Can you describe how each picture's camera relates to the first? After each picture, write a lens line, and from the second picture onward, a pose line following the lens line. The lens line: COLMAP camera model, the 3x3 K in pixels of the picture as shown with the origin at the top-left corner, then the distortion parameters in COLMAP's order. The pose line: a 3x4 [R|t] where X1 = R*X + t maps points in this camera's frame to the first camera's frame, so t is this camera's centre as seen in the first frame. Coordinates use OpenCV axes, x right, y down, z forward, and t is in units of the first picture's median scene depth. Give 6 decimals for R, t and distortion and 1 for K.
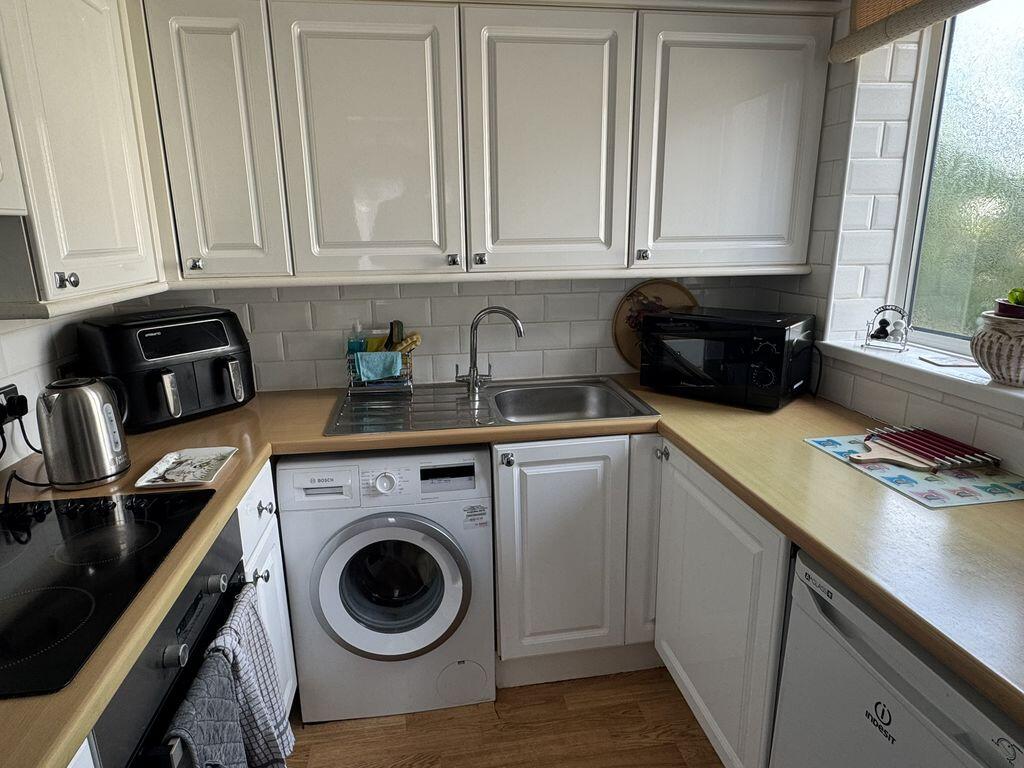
lens RADIAL K [[604.5, 0, 511.1], [0, 604.5, 382.2], [0, 0, 1]] dist [0.000929, 0.000022]
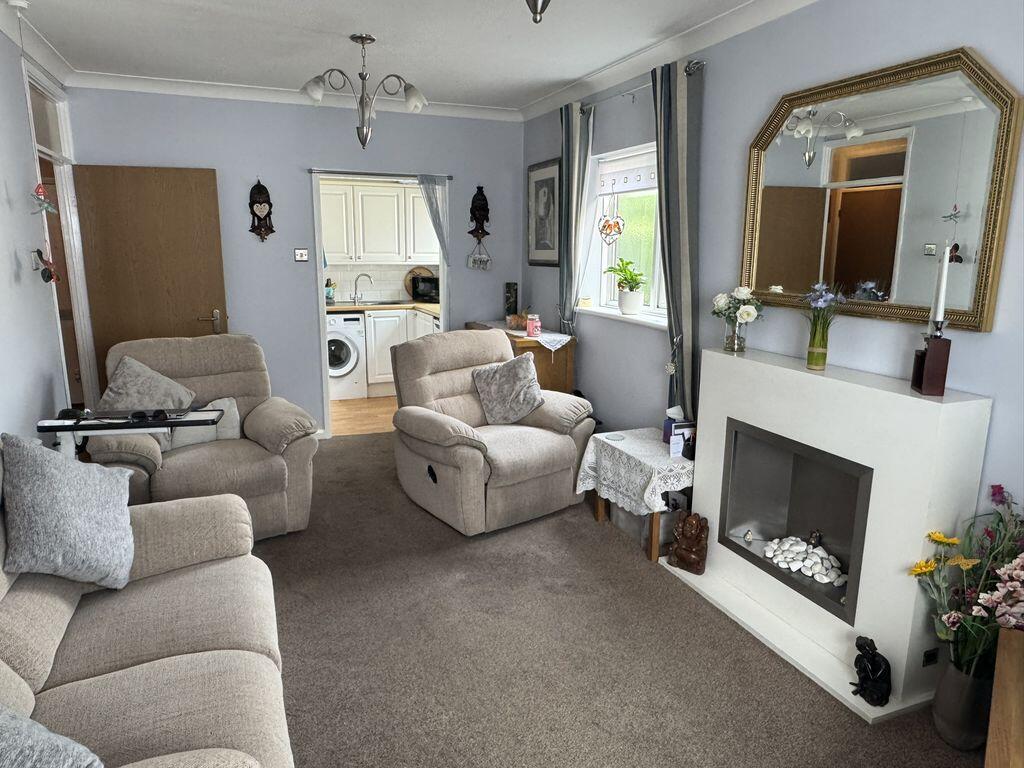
lens RADIAL K [[681.2, 0, 513.2], [0, 681.2, 384.4], [0, 0, 1]] dist [0.002403, 0.000184]
pose [[0.975131, -0.023448, 0.220386, -0.068223], [0.034123, 0.998415, -0.044753, 0.695773], [-0.218987, 0.051160, 0.974386, -2.833294]]
